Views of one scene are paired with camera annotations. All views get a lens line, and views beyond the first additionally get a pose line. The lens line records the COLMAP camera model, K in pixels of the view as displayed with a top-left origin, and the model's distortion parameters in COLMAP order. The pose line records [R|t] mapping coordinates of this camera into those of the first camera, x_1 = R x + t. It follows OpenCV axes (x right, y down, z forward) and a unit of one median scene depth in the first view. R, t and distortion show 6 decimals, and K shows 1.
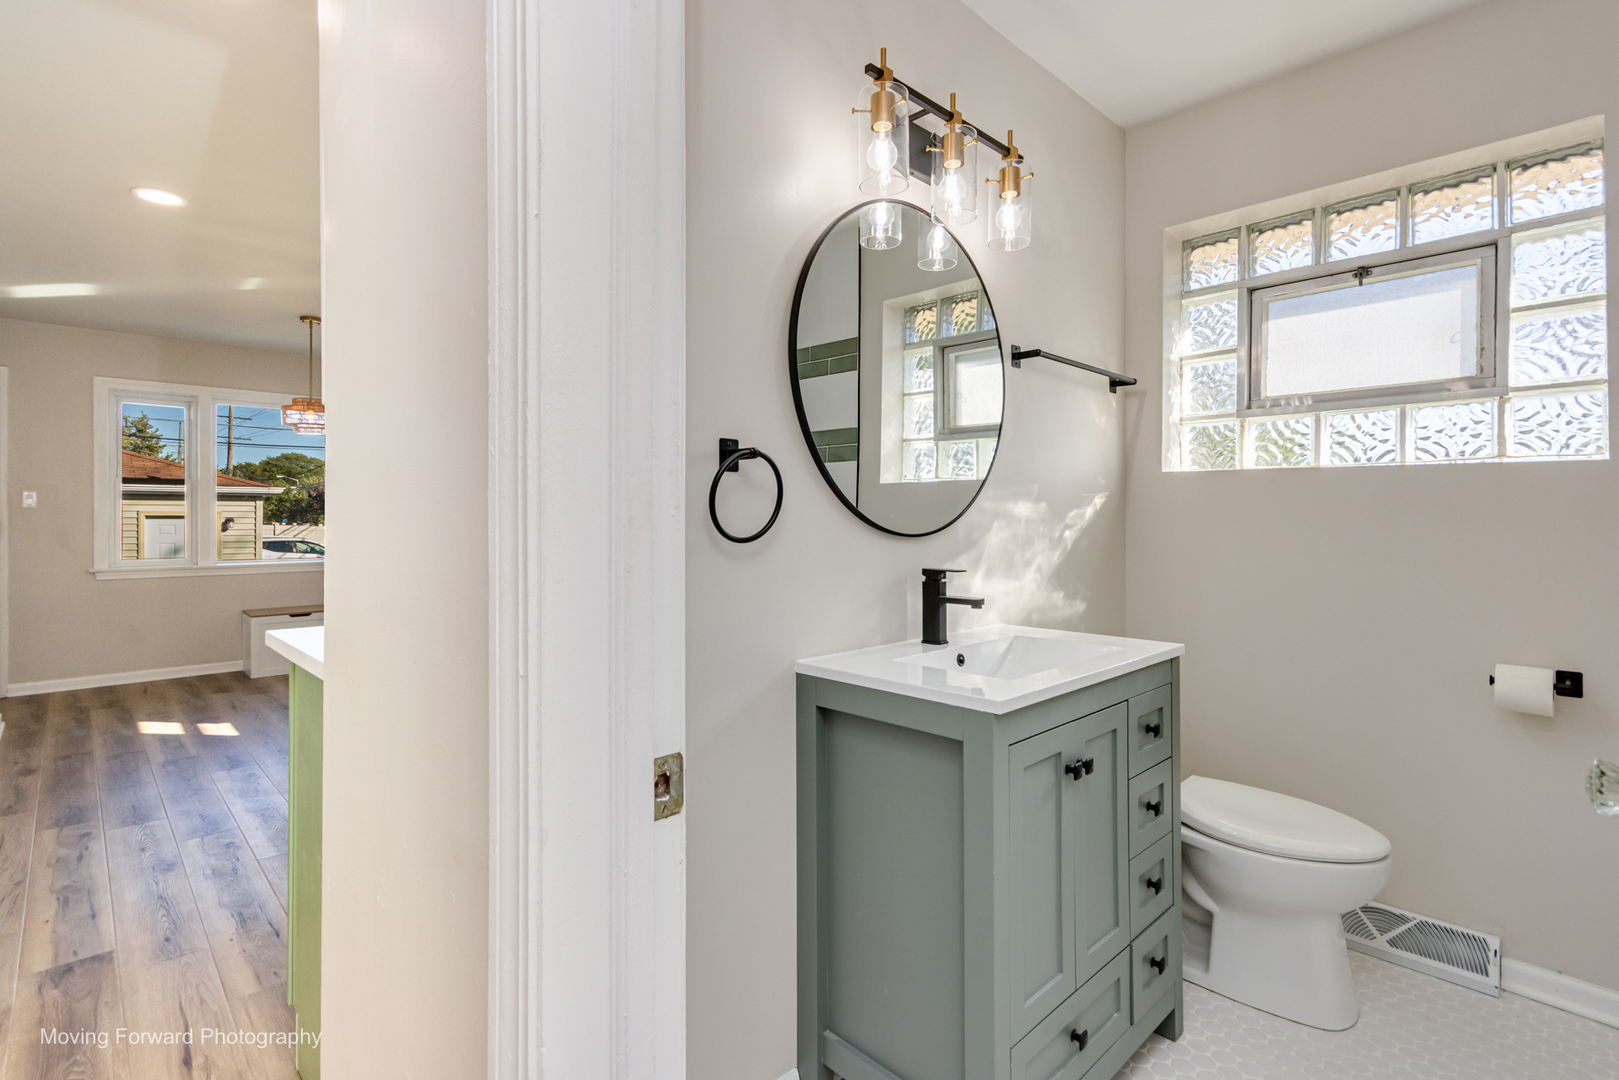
lens RADIAL K [[774.0, 0, 803.2], [0, 774.0, 520.4], [0, 0, 1]] dist [0.012126, 0.000048]
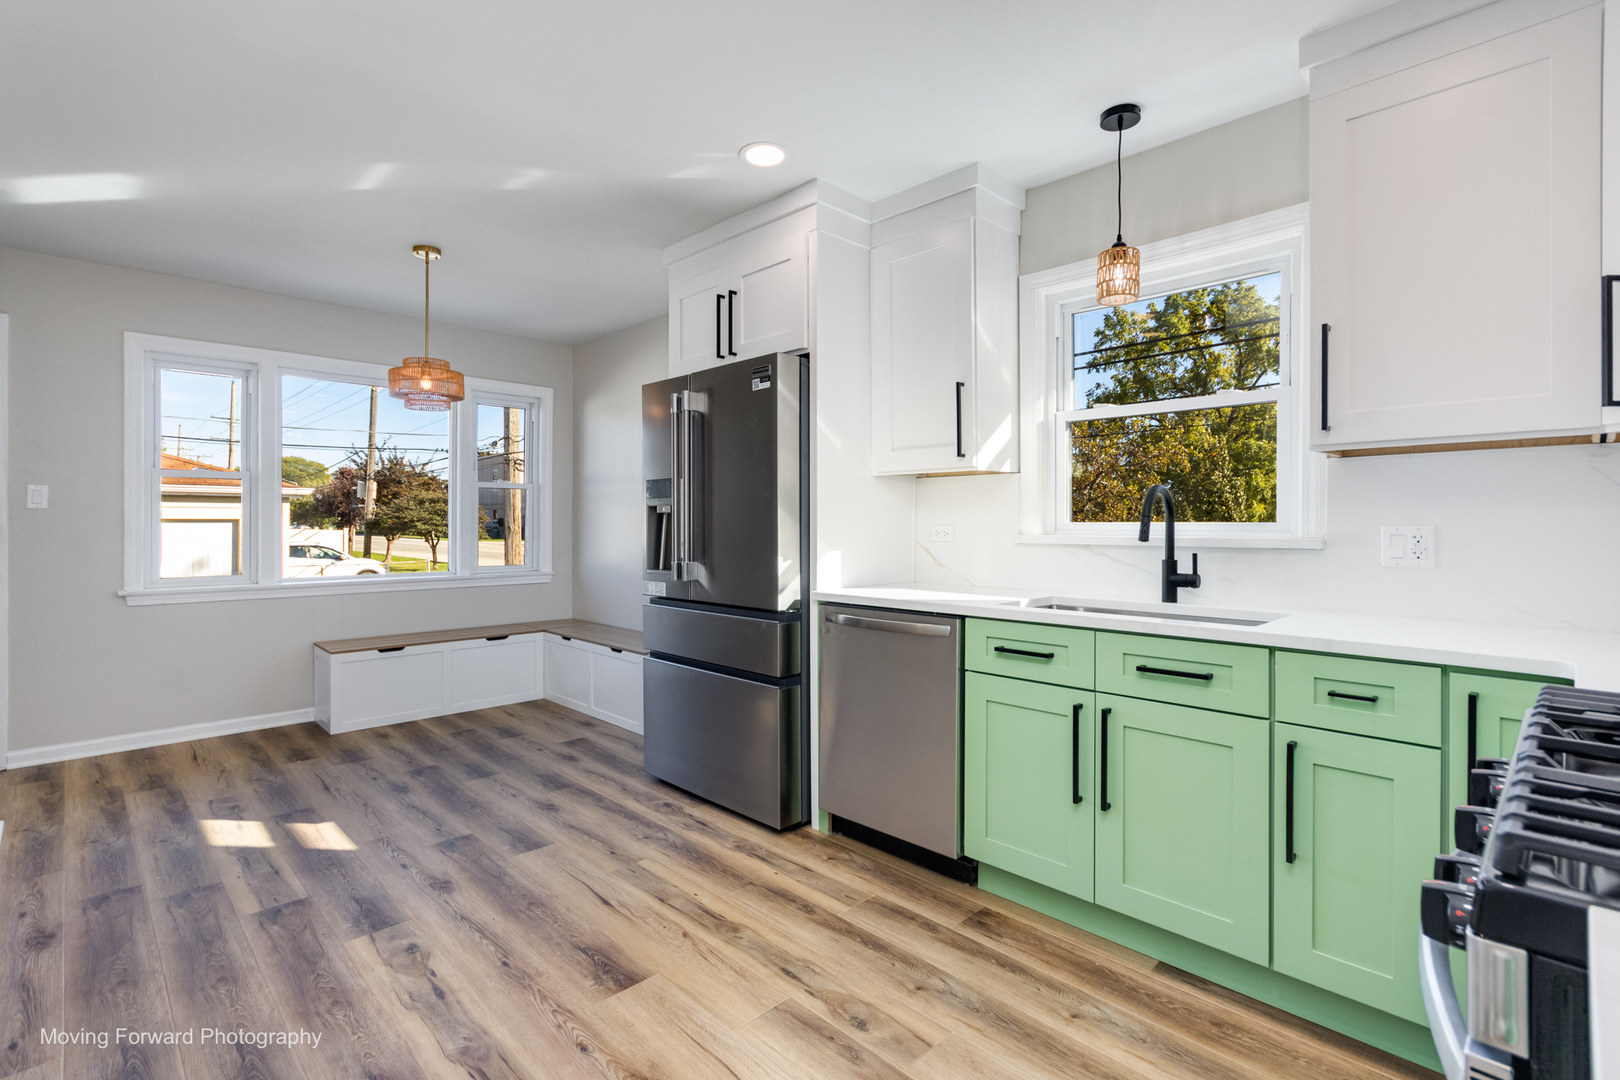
lens RADIAL K [[754.1, 0, 804.3], [0, 754.1, 525.8], [0, 0, 1]] dist [0.002525, 0.000303]
pose [[0.999808, 0.002230, 0.019452, -0.280191], [-0.002259, 0.999996, 0.001469, -0.002389], [-0.019449, -0.001512, 0.999810, 0.274764]]
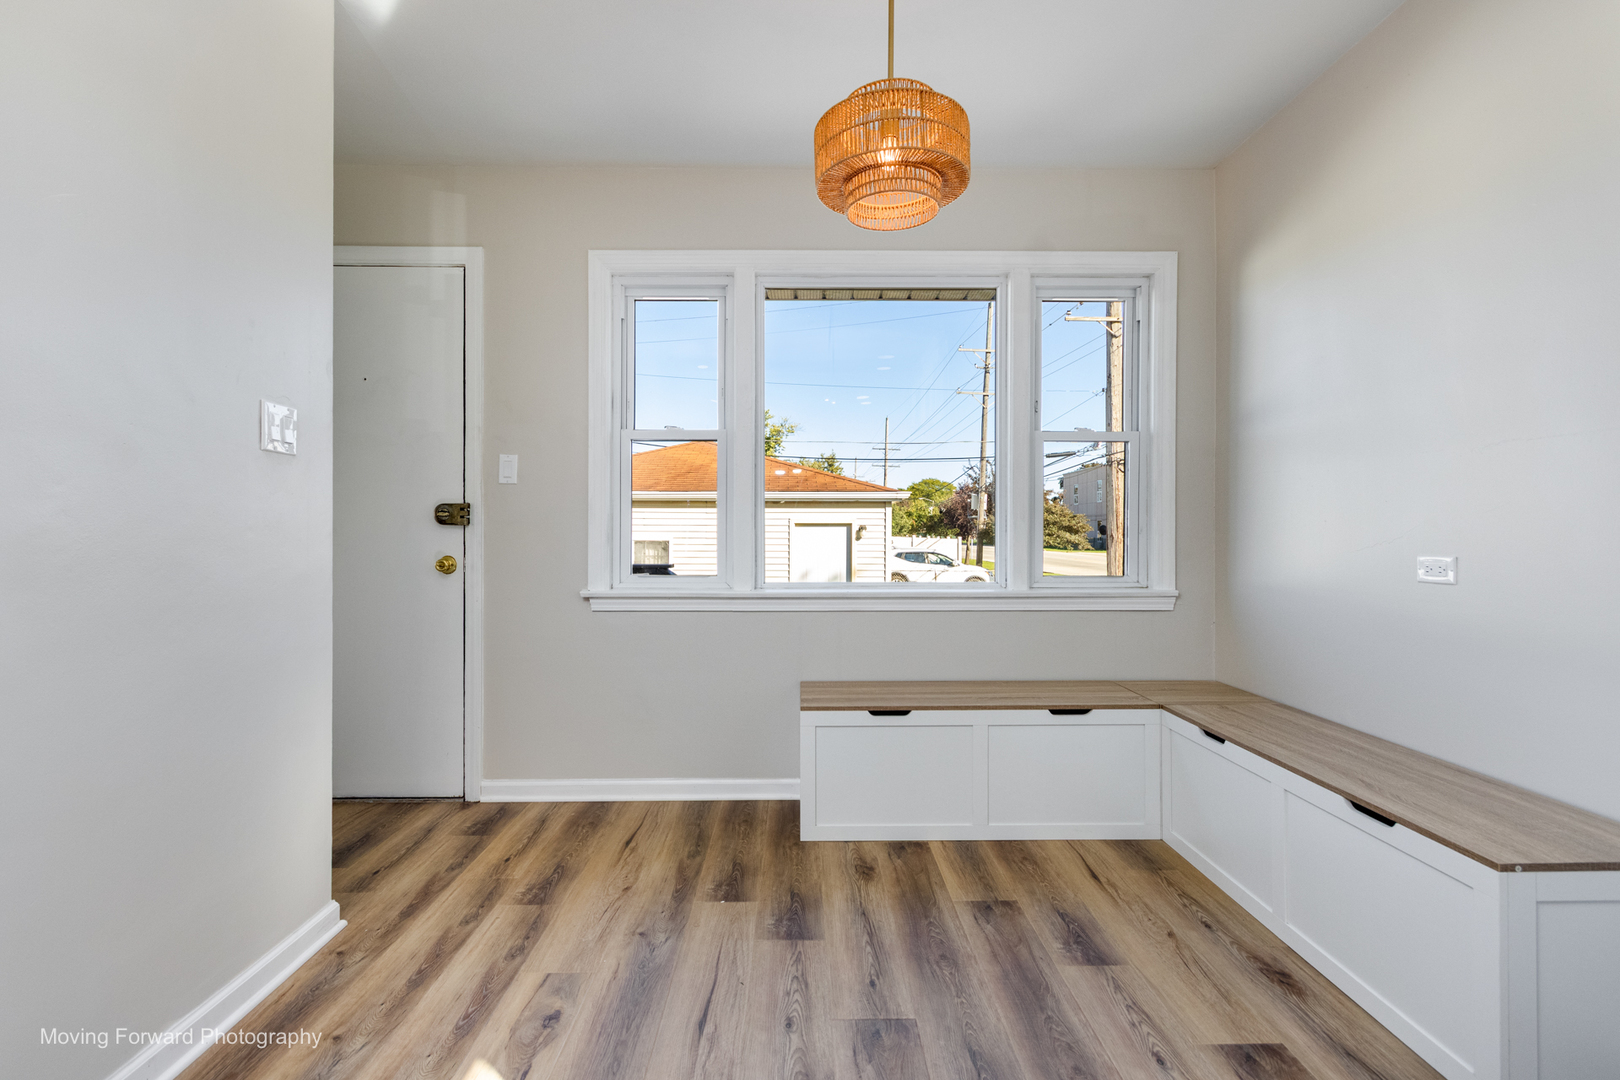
lens RADIAL K [[745.8, 0, 810.7], [0, 745.8, 529.6], [0, 0, 1]] dist [0.009625, 0.000241]
pose [[0.737997, -0.002674, -0.674799, -0.428677], [-0.003876, 0.999959, -0.008201, 0.021939], [0.674793, 0.008668, 0.737956, 0.717252]]
